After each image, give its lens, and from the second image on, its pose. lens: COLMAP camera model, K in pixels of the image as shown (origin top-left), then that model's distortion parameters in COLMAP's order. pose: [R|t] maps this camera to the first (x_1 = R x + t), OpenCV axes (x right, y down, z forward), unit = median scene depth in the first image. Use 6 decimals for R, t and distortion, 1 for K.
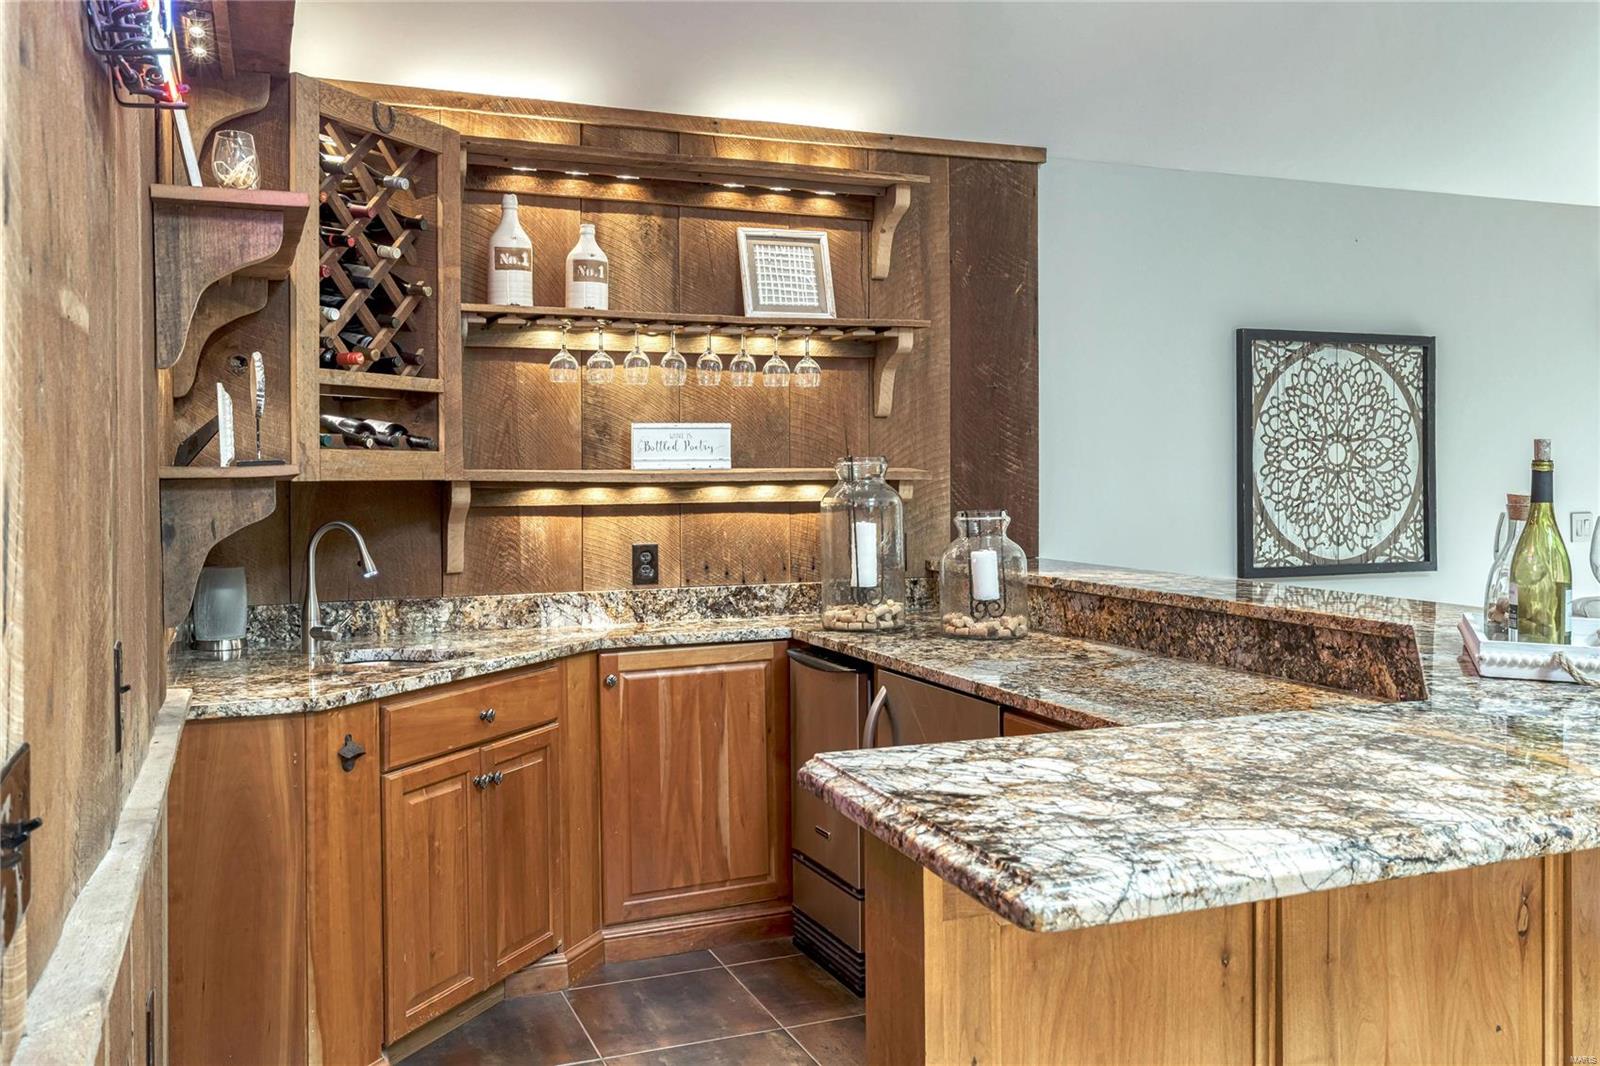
lens RADIAL K [[1375.5, 0, 797.2], [0, 1375.5, 460.4], [0, 0, 1]] dist [0.002219, -0.000363]
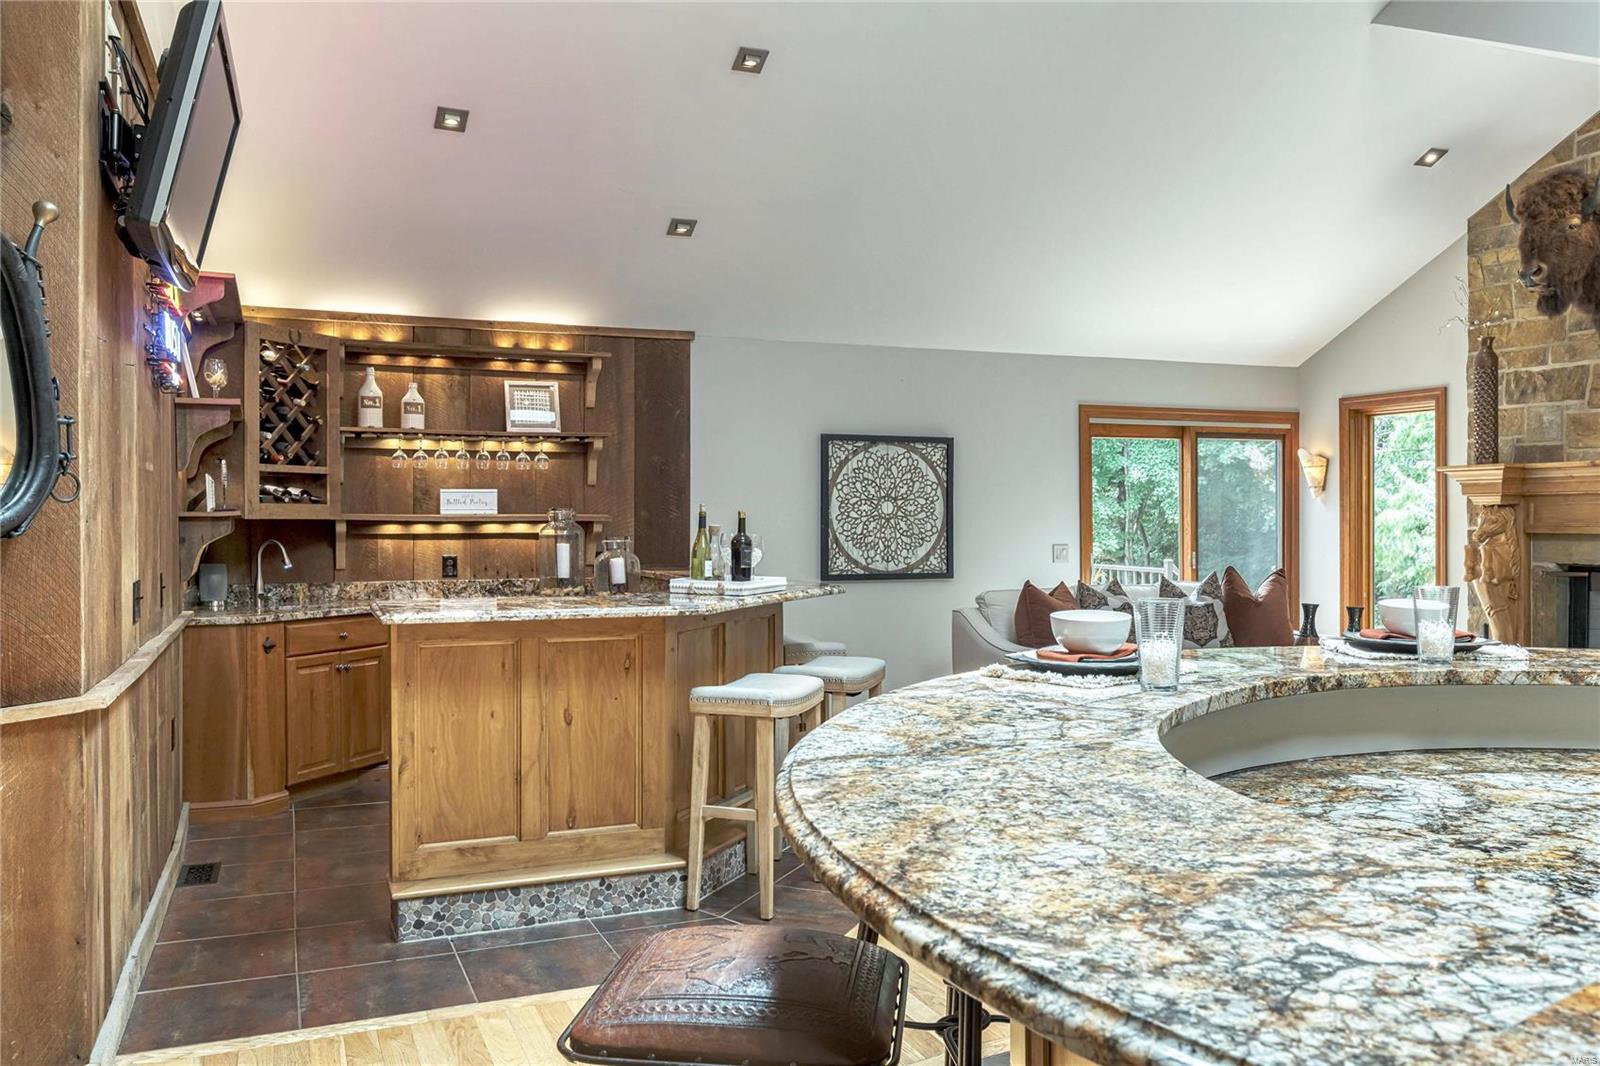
lens RADIAL K [[1276.9, 0, 797.1], [0, 1276.9, 515.7], [0, 0, 1]] dist [0.004306, -0.004816]
pose [[0.999962, 0.006006, 0.006240, 0.350583], [-0.006042, 0.999965, 0.005818, -0.004460], [-0.006205, -0.005855, 0.999964, -0.719533]]
